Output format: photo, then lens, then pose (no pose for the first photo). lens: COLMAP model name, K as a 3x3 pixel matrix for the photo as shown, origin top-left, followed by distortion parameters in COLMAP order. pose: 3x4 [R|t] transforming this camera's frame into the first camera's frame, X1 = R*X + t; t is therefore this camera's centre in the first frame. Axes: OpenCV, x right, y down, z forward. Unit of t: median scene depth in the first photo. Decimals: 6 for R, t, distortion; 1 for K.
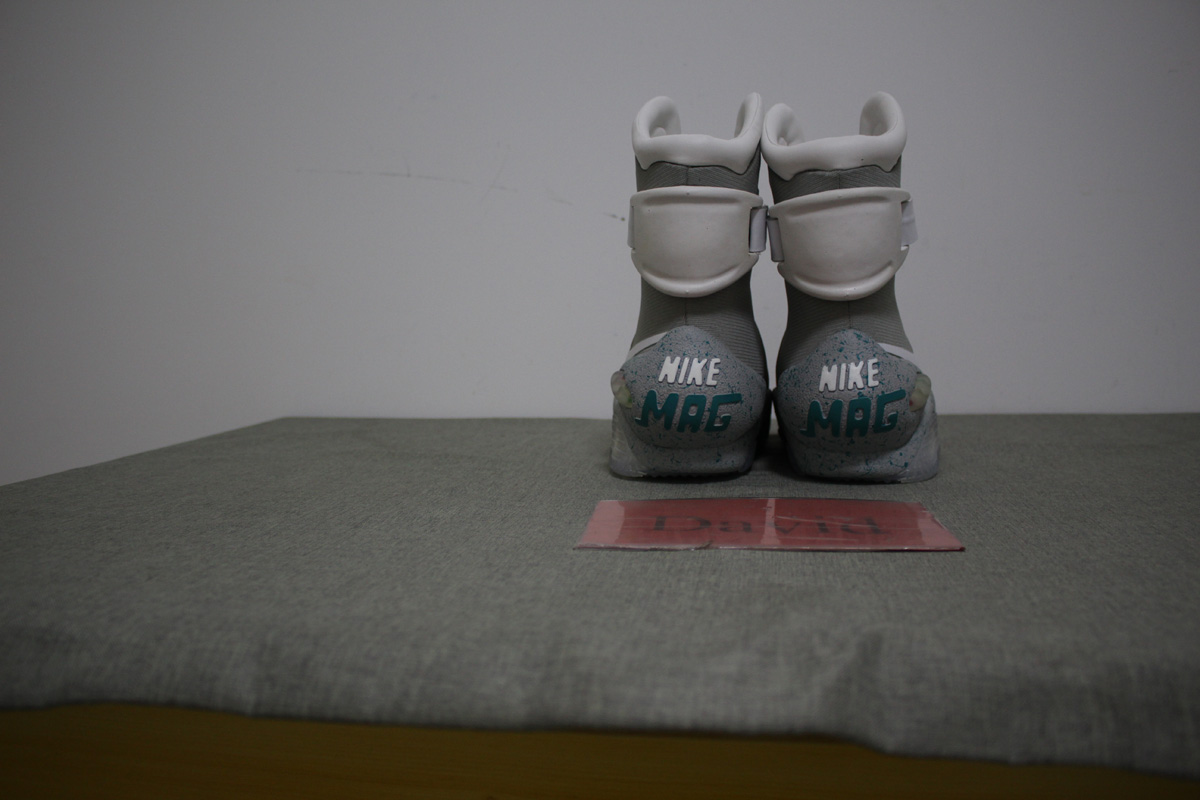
lens RADIAL K [[1023.6, 0, 582.7], [0, 1023.6, 399.3], [0, 0, 1]] dist [-0.141659, 0.099301]
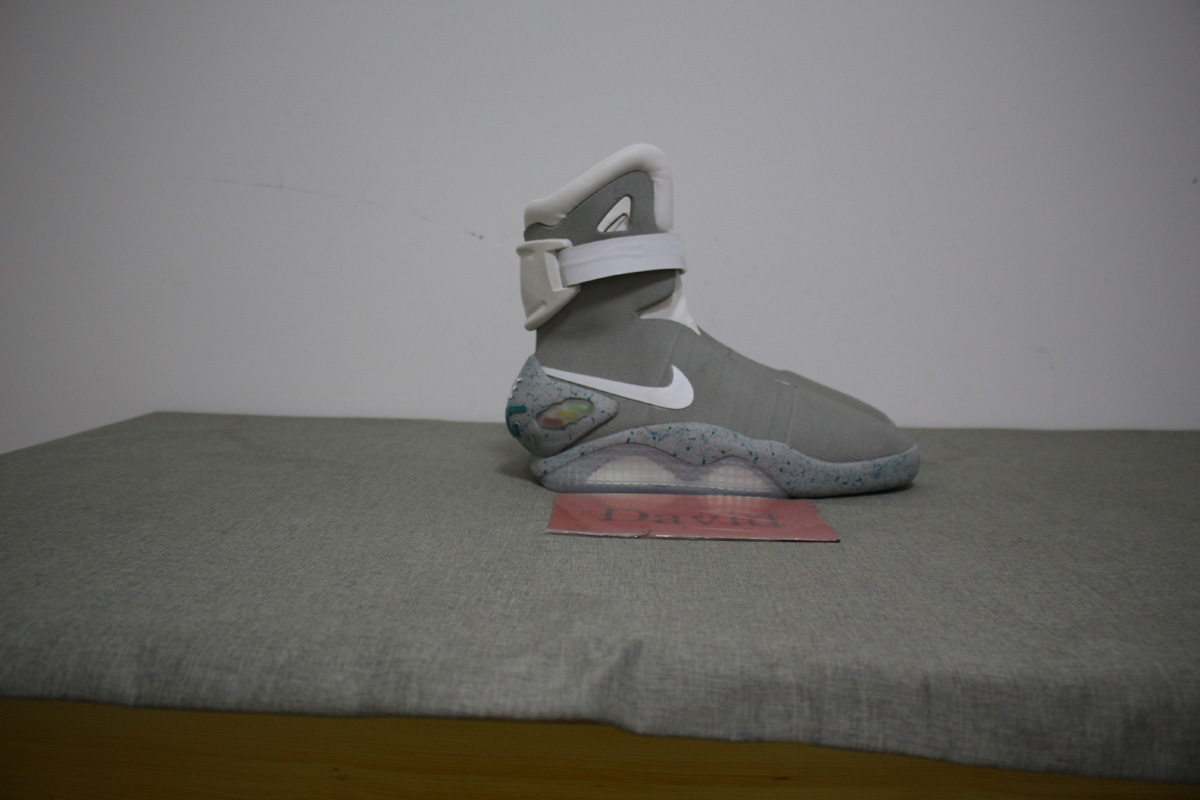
lens RADIAL K [[1006.9, 0, 590.9], [0, 1006.9, 401.4], [0, 0, 1]] dist [-0.149536, 0.116369]
pose [[0.990910, 0.023206, 0.132508, 0.051093], [-0.026595, 0.999362, 0.023858, -0.088873], [-0.131870, -0.027165, 0.990895, -0.215141]]
